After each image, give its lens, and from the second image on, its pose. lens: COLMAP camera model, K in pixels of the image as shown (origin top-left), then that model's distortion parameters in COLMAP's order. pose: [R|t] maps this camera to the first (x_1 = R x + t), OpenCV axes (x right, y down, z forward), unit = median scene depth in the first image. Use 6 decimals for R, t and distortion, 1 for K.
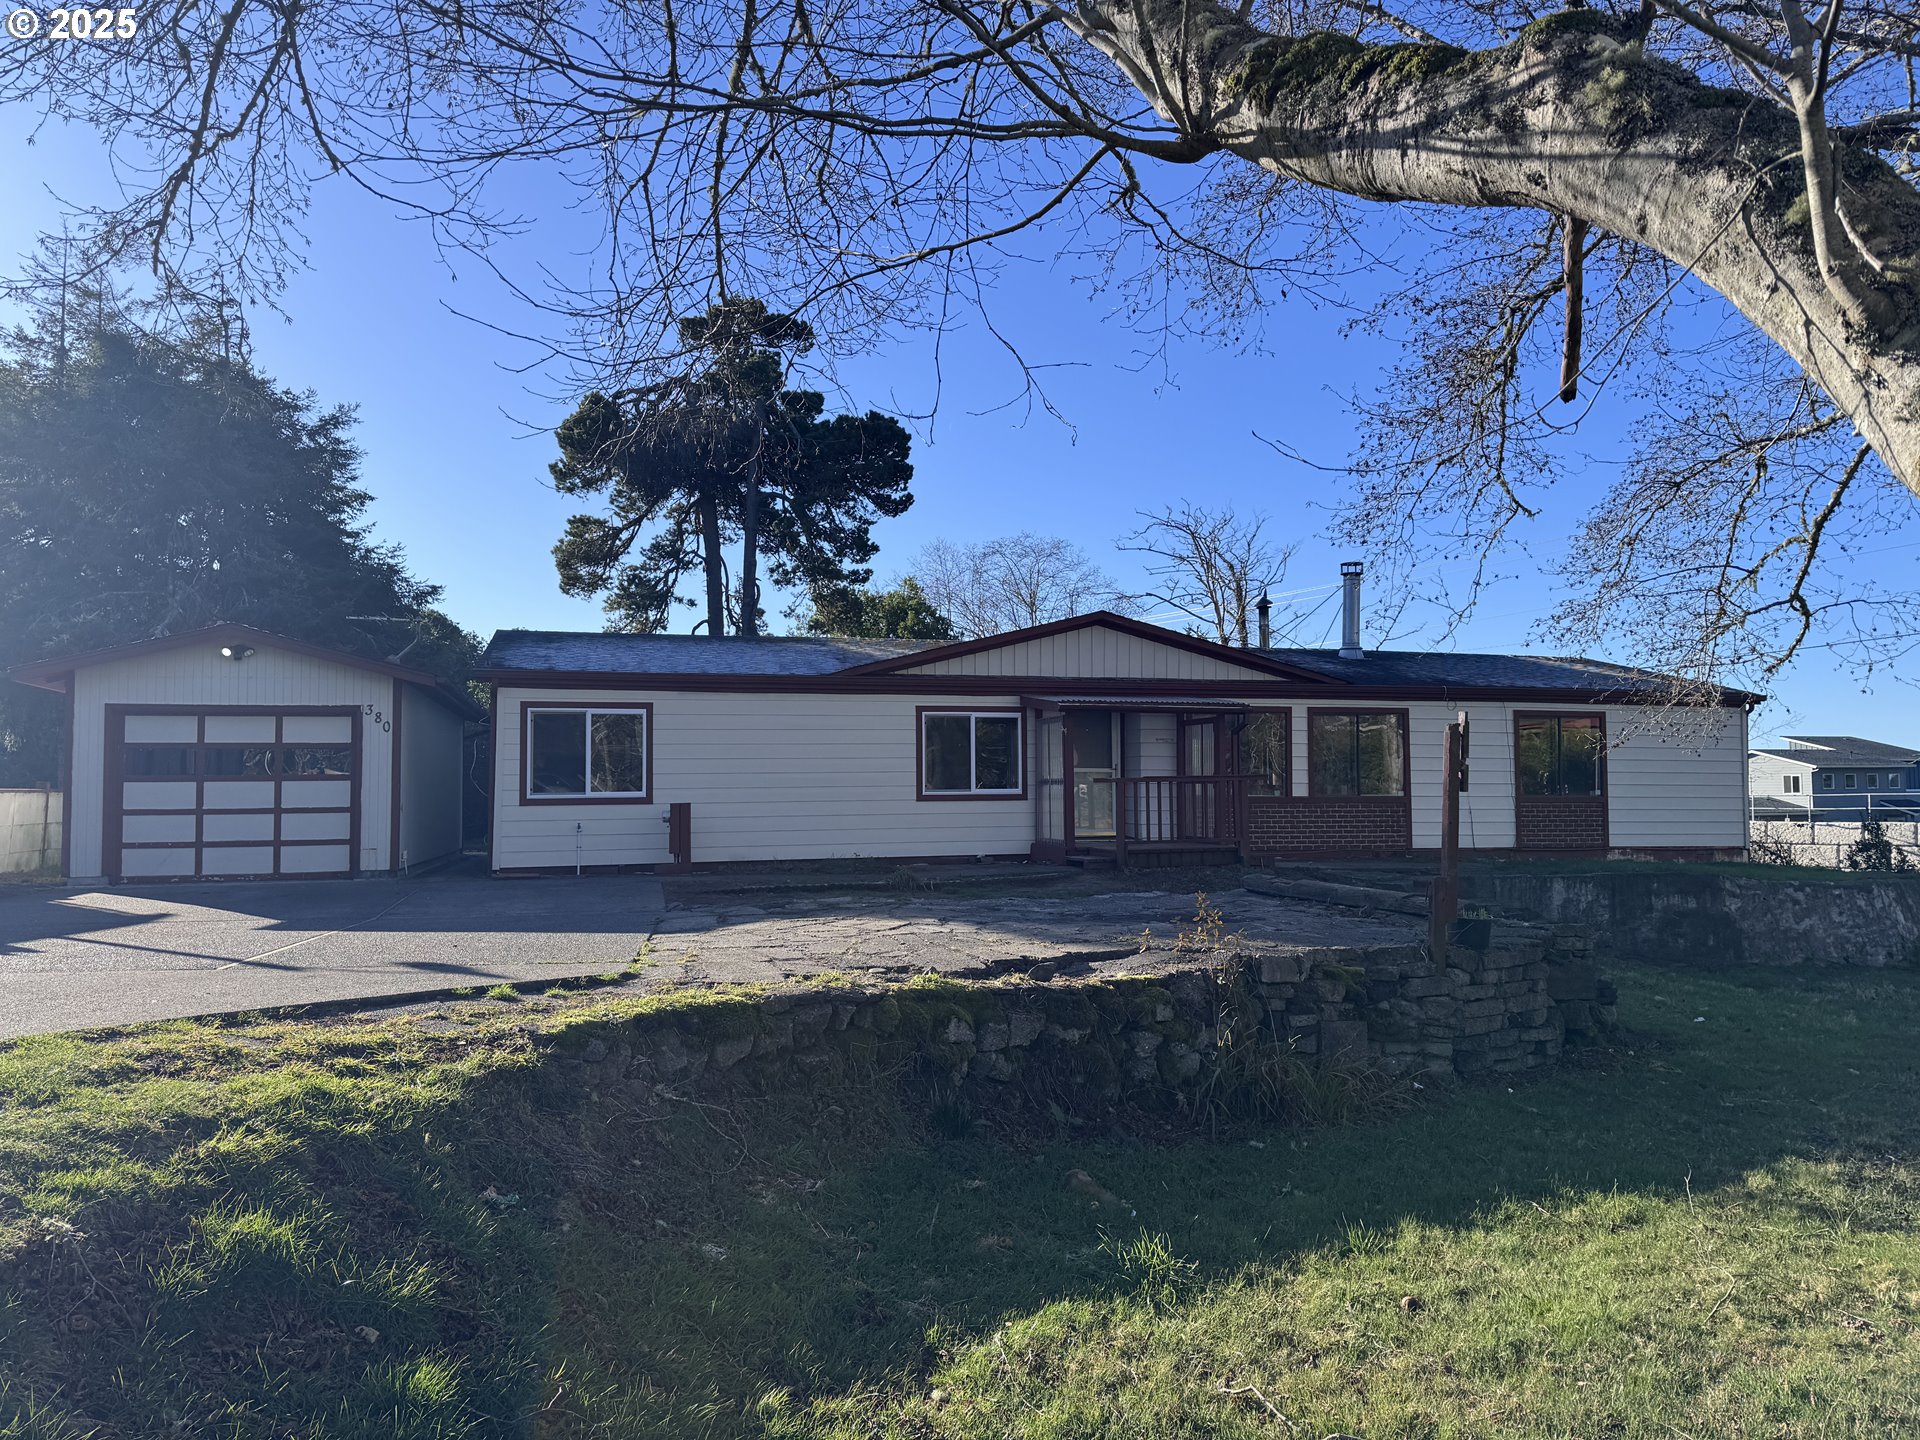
lens RADIAL K [[1357.7, 0, 960.0], [0, 1357.7, 720.0], [0, 0, 1]] dist [0.069879, -0.082796]
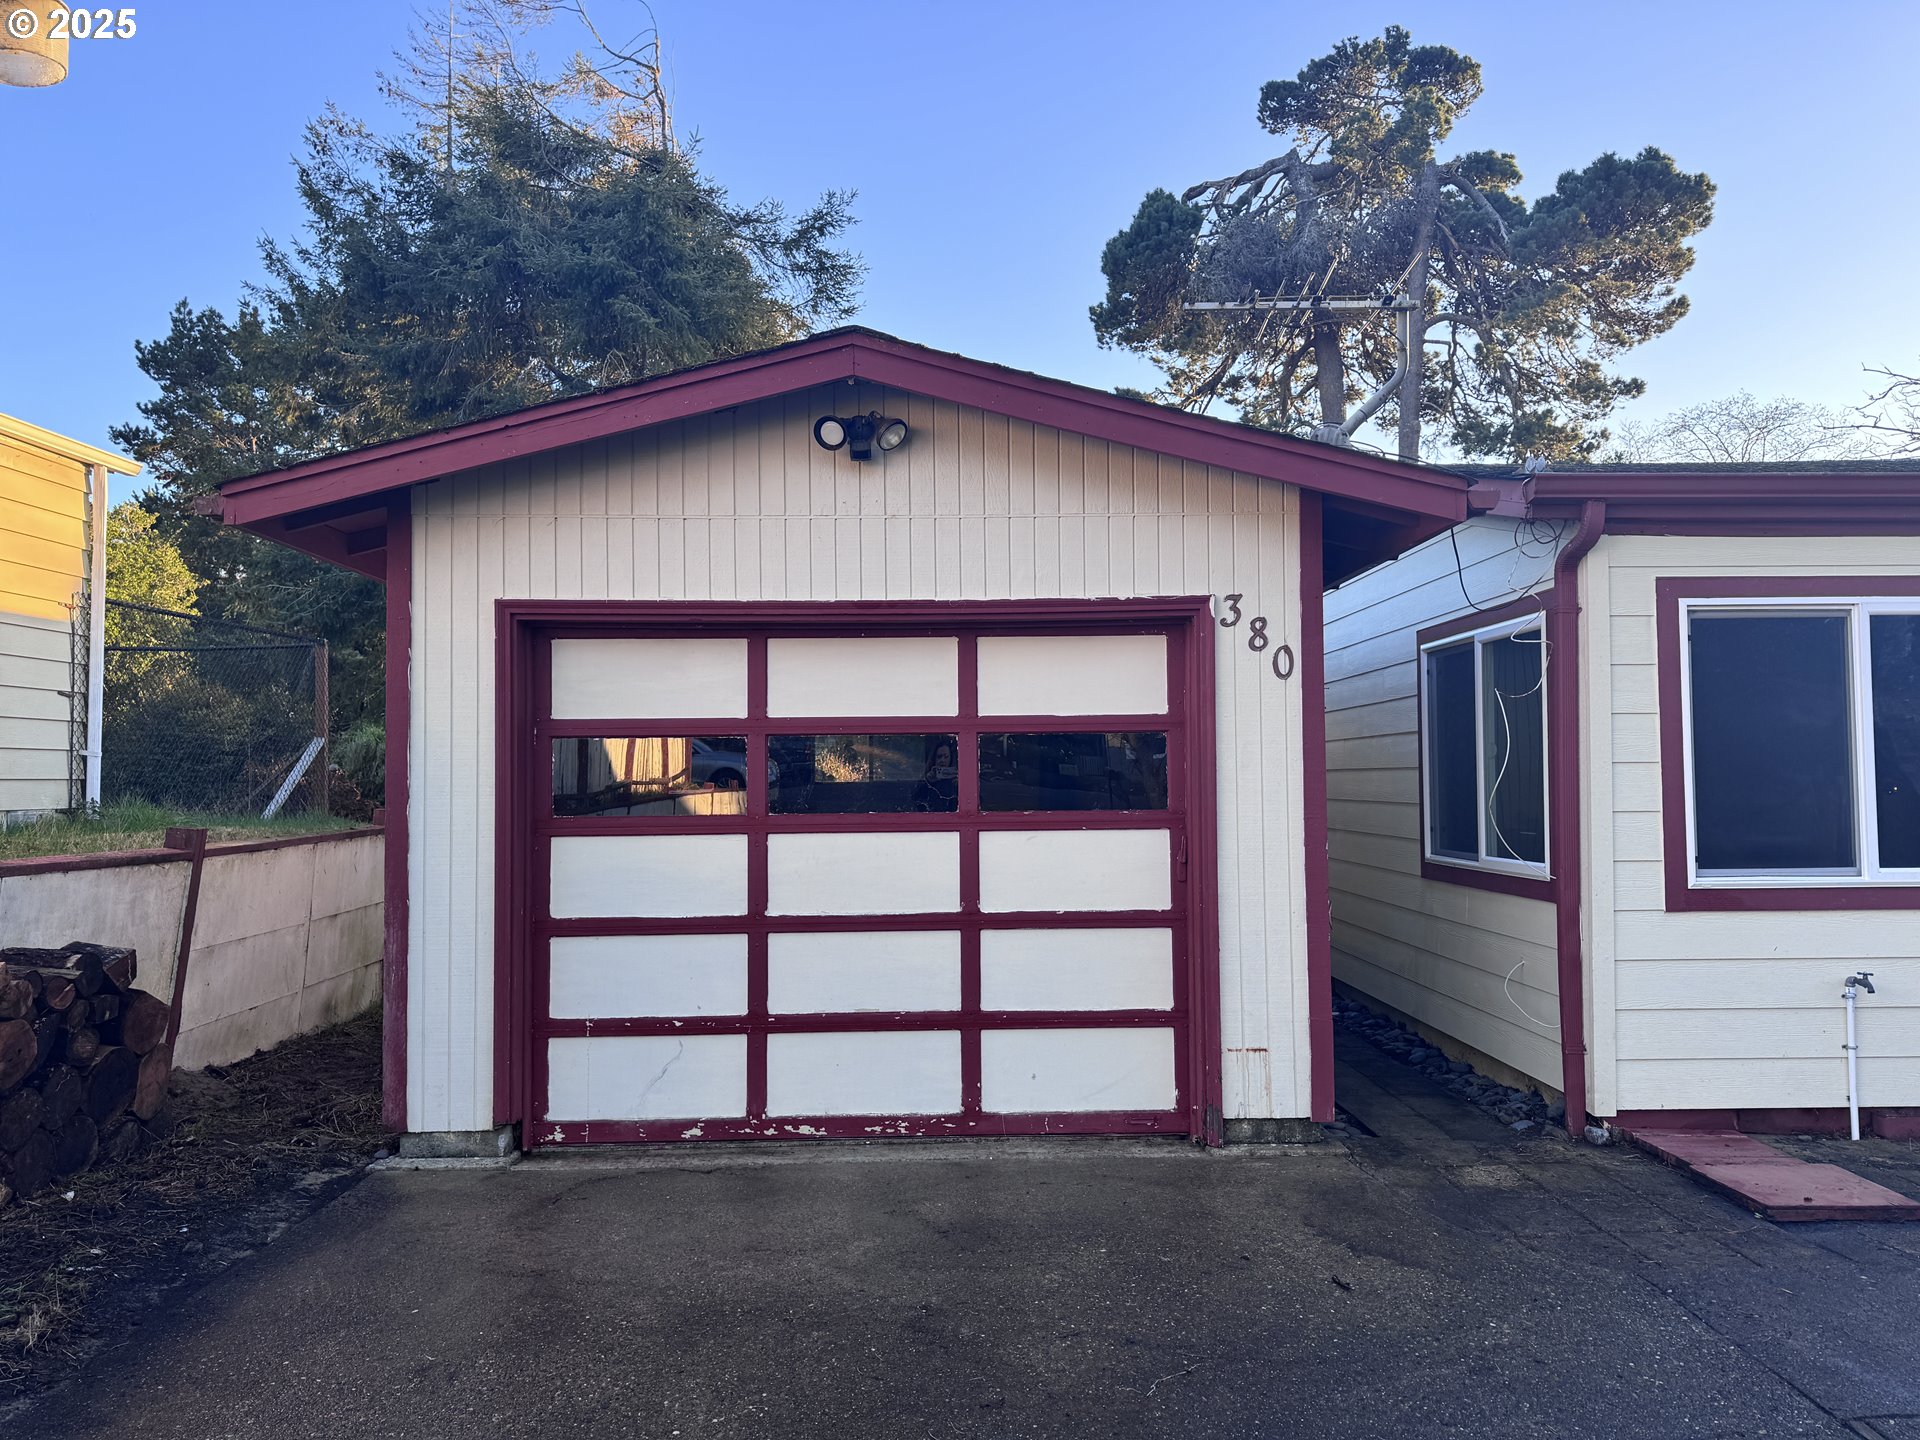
lens RADIAL K [[1310.0, 0, 962.8], [0, 1310.0, 708.3], [0, 0, 1]] dist [0.086723, 0.000636]
pose [[0.973004, -0.012827, -0.230434, -0.420223], [0.014900, 0.999863, 0.007257, 0.012207], [0.230309, -0.010495, 0.973061, 0.685586]]
